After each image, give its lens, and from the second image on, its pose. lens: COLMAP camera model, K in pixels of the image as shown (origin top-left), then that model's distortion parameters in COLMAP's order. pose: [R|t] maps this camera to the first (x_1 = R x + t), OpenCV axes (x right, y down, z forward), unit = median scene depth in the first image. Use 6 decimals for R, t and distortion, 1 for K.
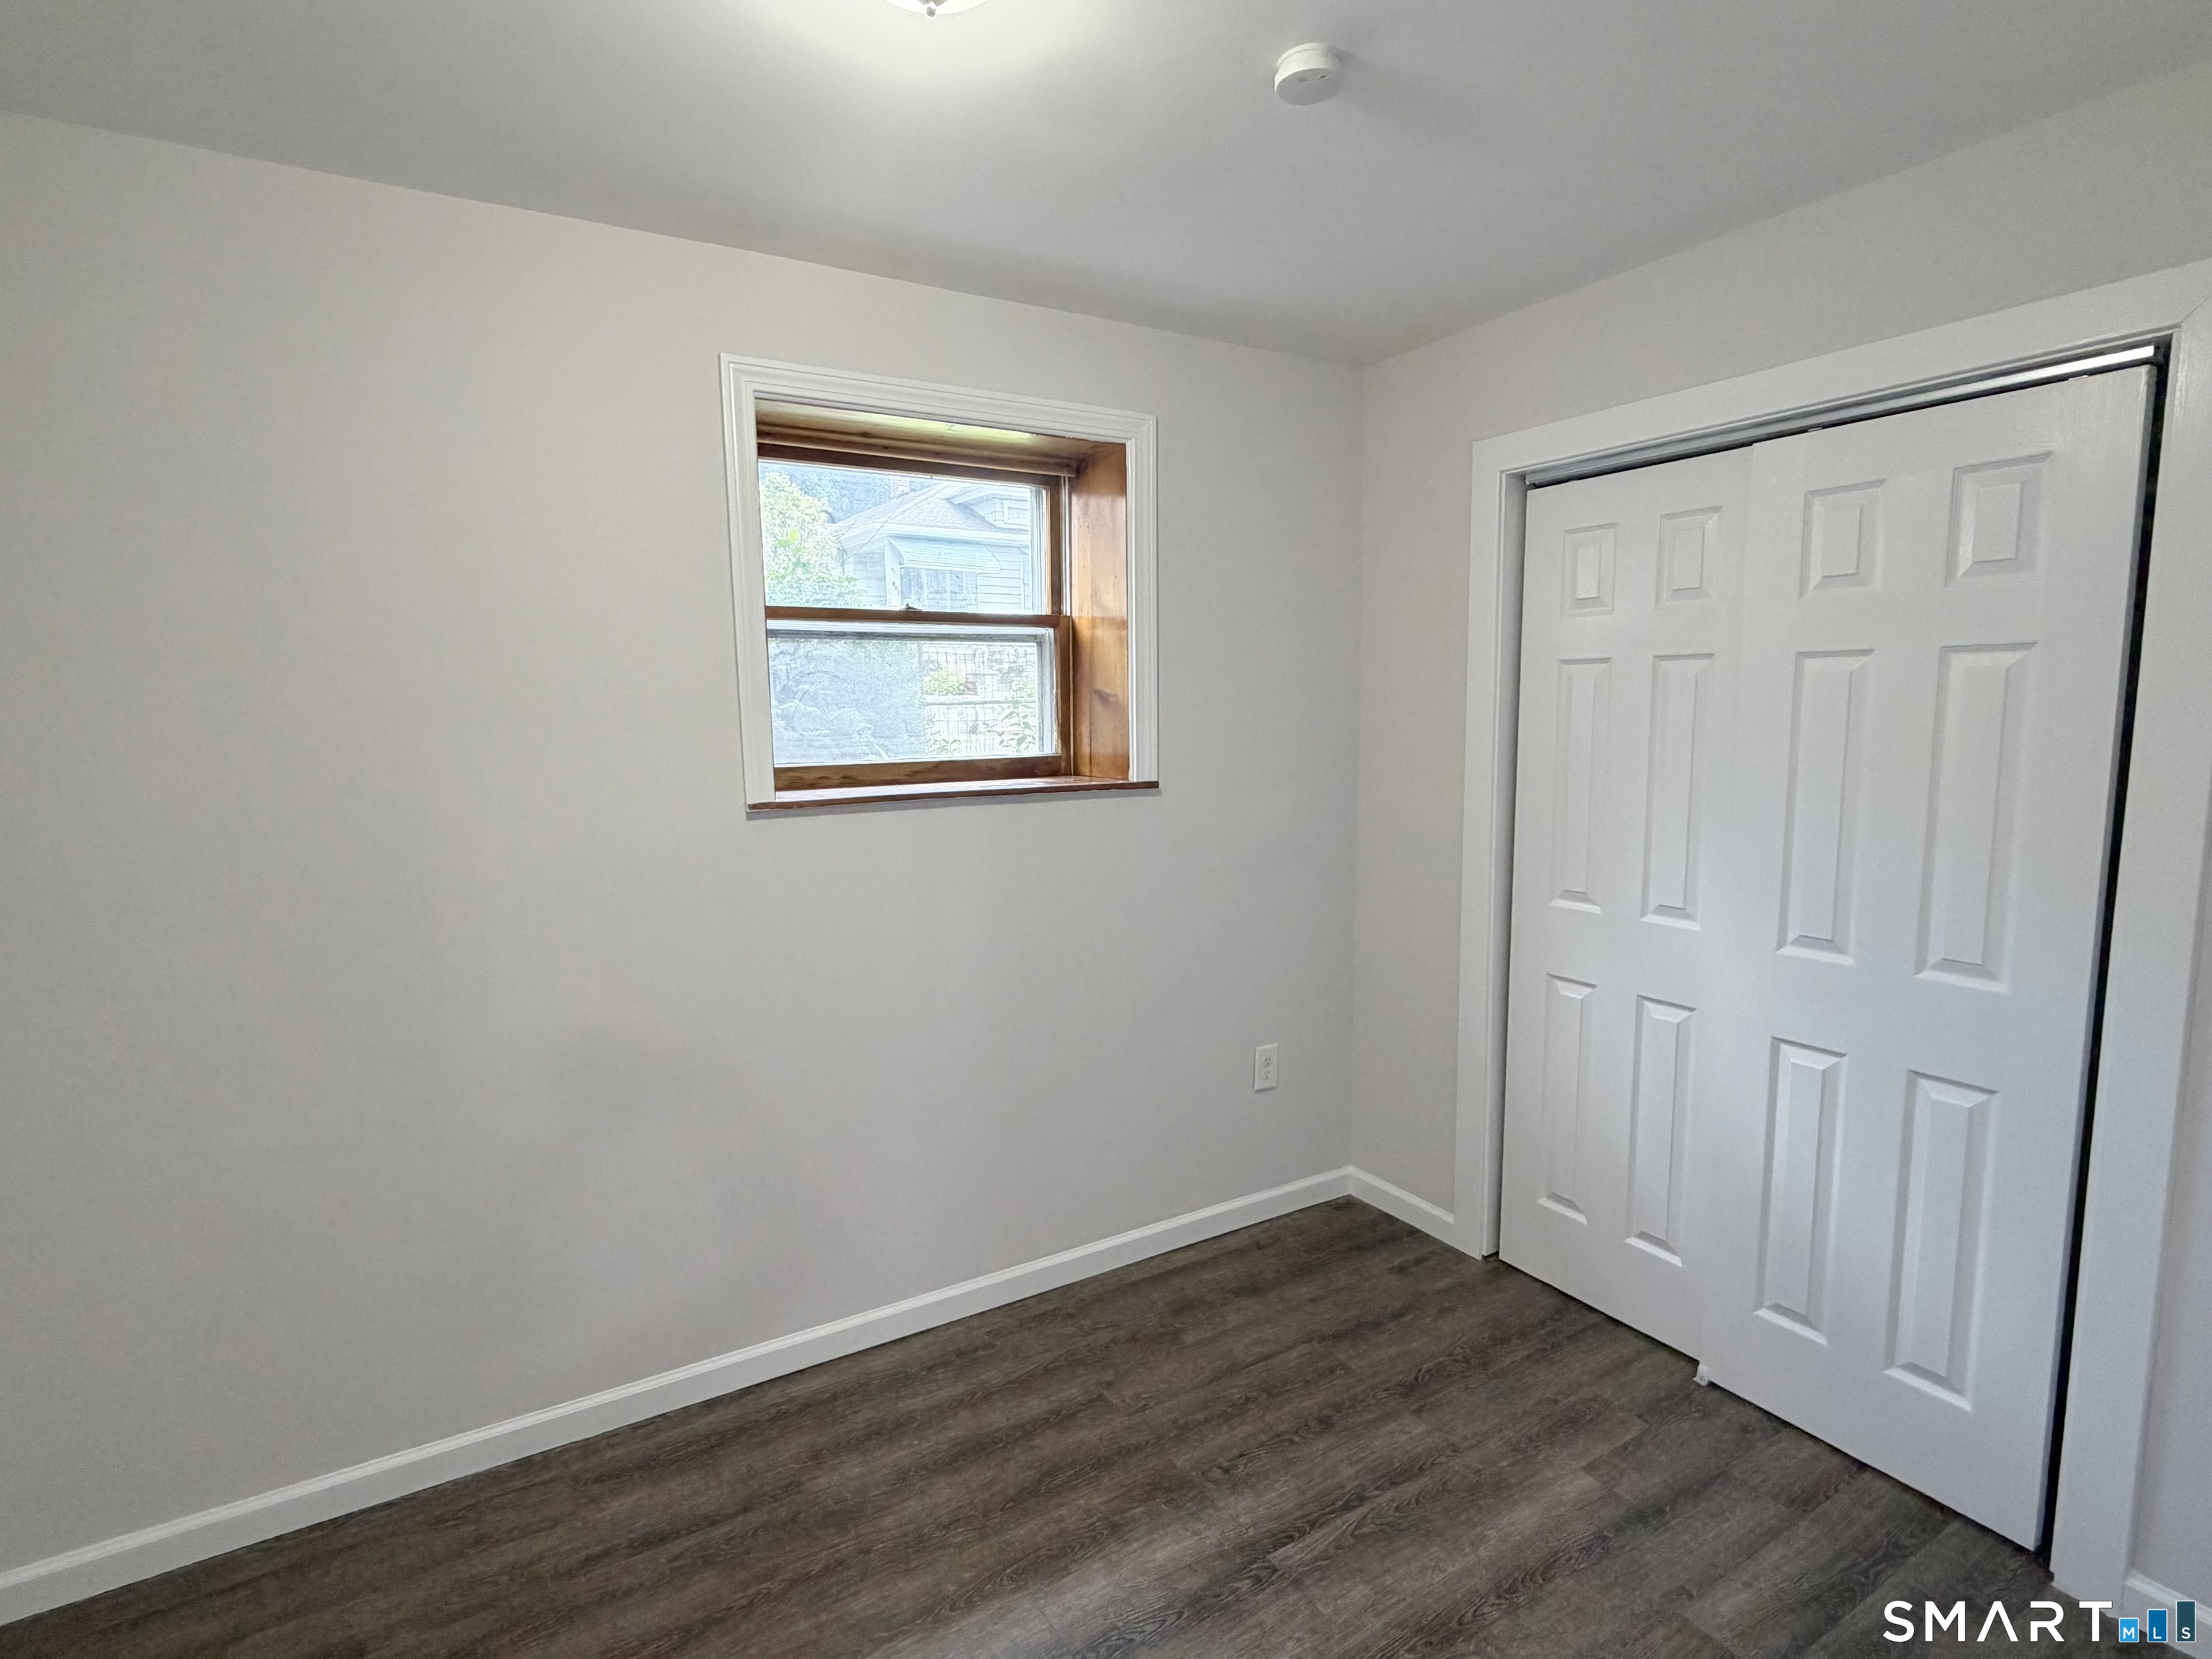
lens RADIAL K [[1101.2, 0, 1116.0], [0, 1101.2, 817.2], [0, 0, 1]] dist [-0.001932, 0.001782]
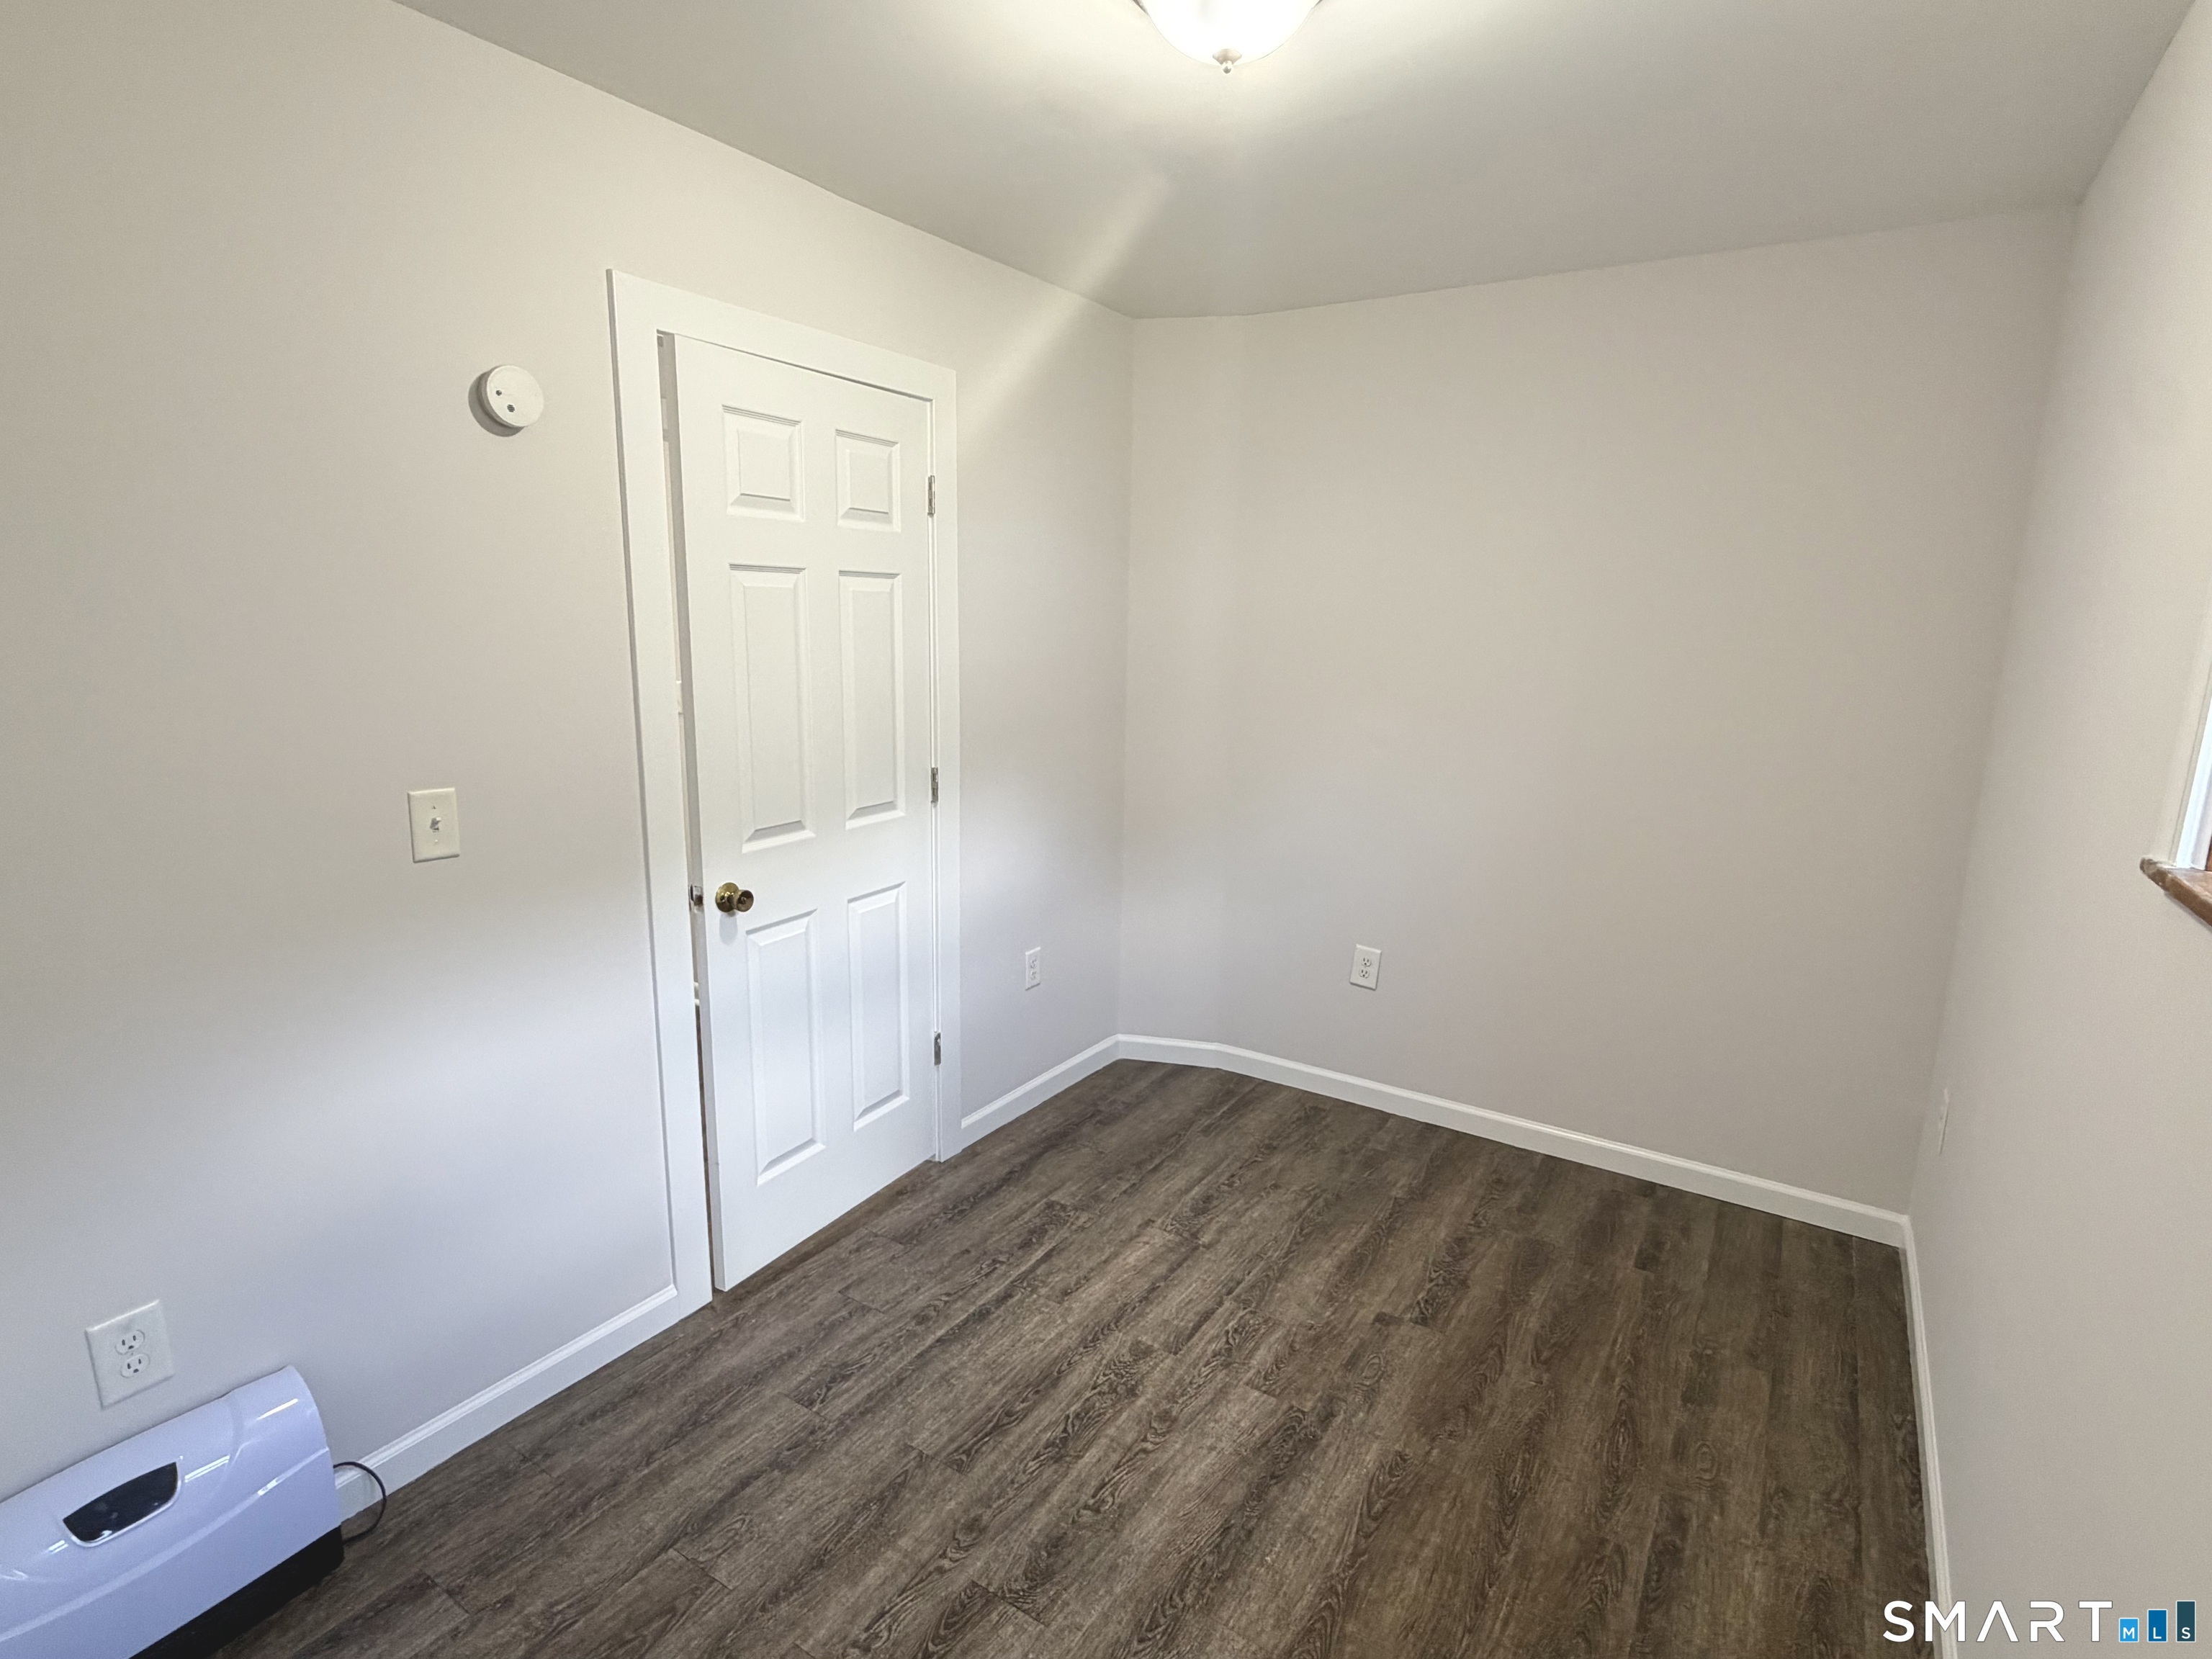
lens RADIAL K [[1101.2, 0, 1120.0], [0, 1101.2, 836.7], [0, 0, 1]] dist [-0.001932, 0.001782]
pose [[-0.896095, 0.084622, -0.435721, 0.350480], [-0.051029, 0.955508, 0.290518, -0.167502], [0.440919, 0.282566, -0.851908, 1.467982]]
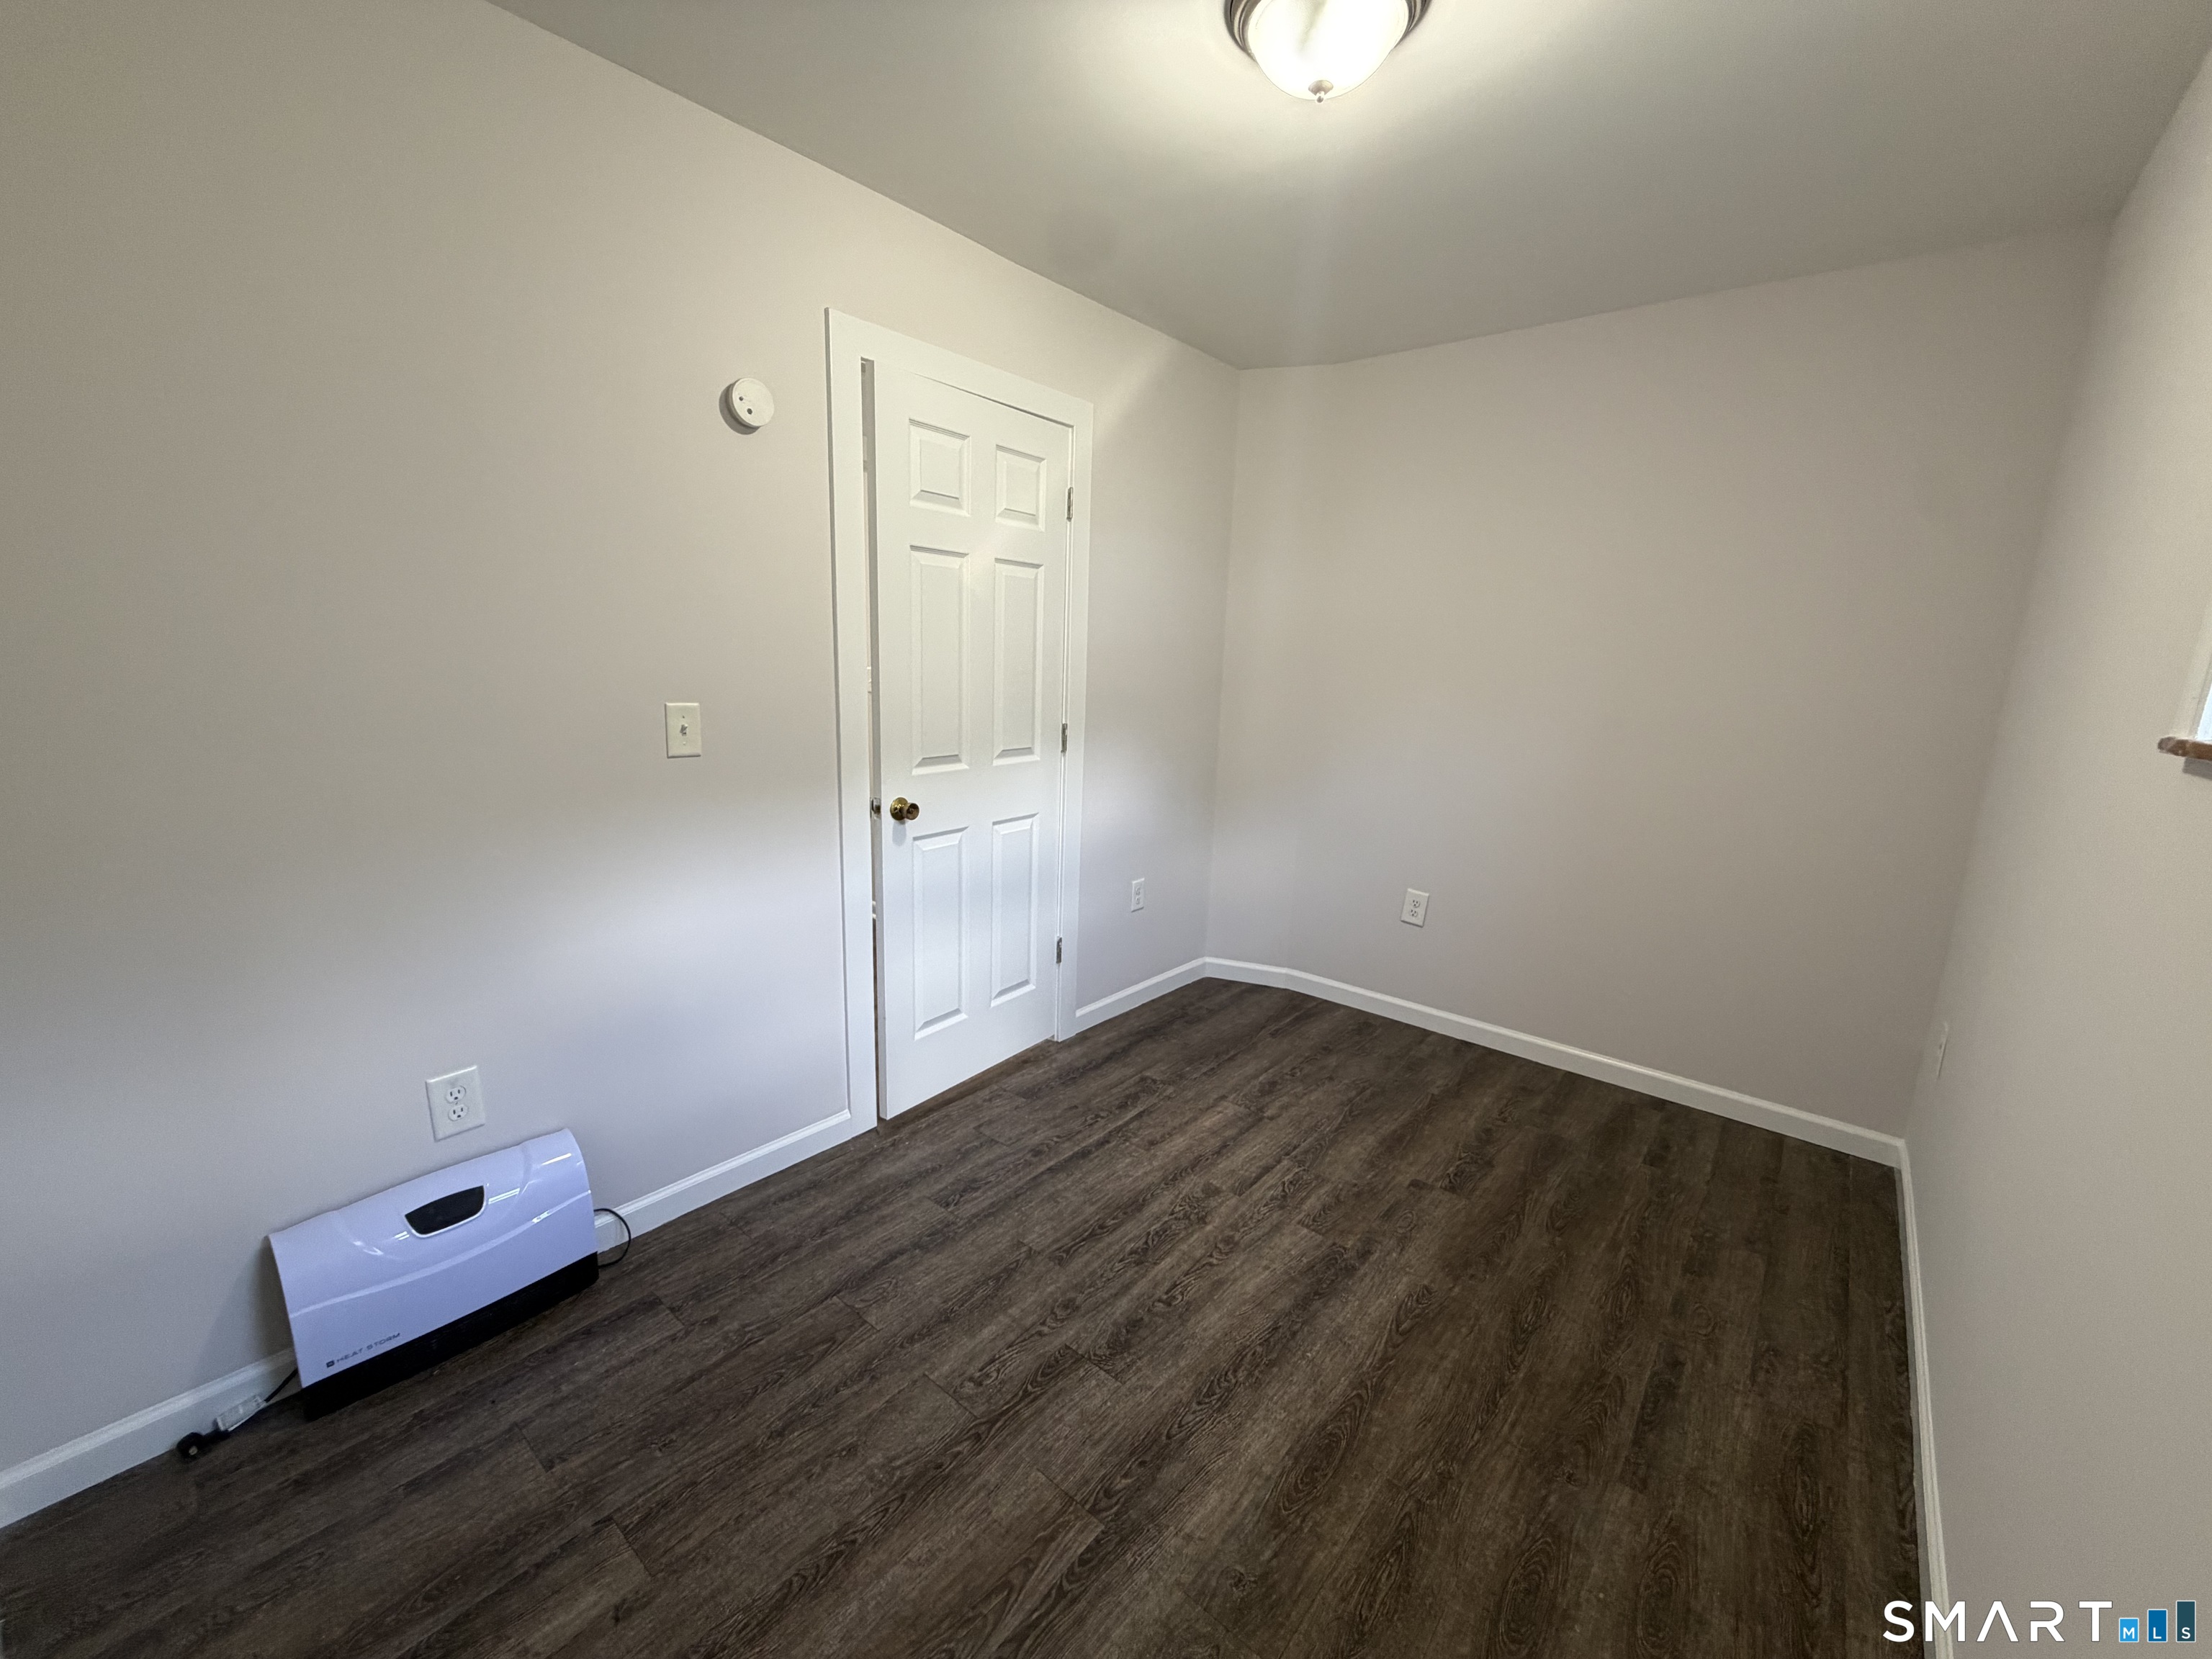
lens RADIAL K [[880.6, 0, 1113.7], [0, 880.6, 837.0], [0, 0, 1]] dist [0.000476, 0.000240]
pose [[-0.943636, 0.050547, -0.327104, 0.338014], [-0.052240, 0.953138, 0.297990, -0.076884], [0.326837, 0.298282, -0.896775, 1.484534]]
